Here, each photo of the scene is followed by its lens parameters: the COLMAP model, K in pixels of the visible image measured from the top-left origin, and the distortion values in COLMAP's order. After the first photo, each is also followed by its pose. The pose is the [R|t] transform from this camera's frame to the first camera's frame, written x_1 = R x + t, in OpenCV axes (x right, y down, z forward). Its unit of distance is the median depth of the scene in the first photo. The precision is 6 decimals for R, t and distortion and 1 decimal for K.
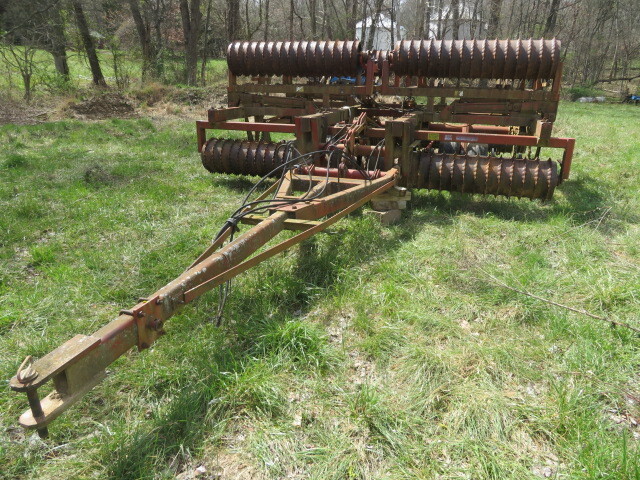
lens RADIAL K [[458.5, 0, 320.6], [0, 458.5, 234.6], [0, 0, 1]] dist [-0.004993, -0.015042]
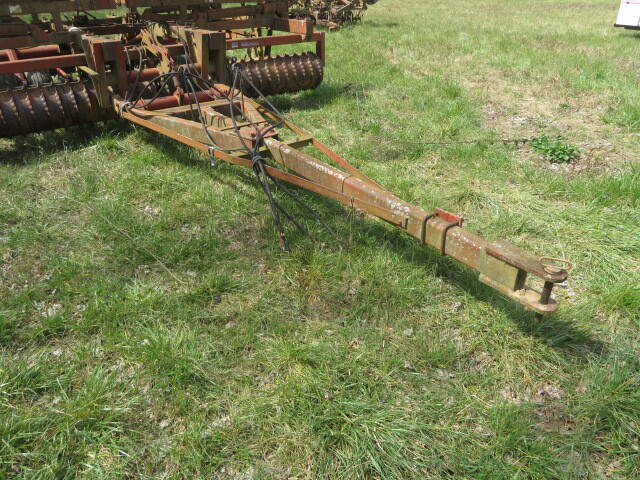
lens RADIAL K [[458.5, 0, 316.6], [0, 458.5, 240.1], [0, 0, 1]] dist [-0.004993, -0.015042]
pose [[0.598262, -0.419867, 0.682491, -0.465187], [0.286818, 0.907504, 0.306875, -0.073299], [-0.748209, 0.012159, 0.663351, 0.177351]]
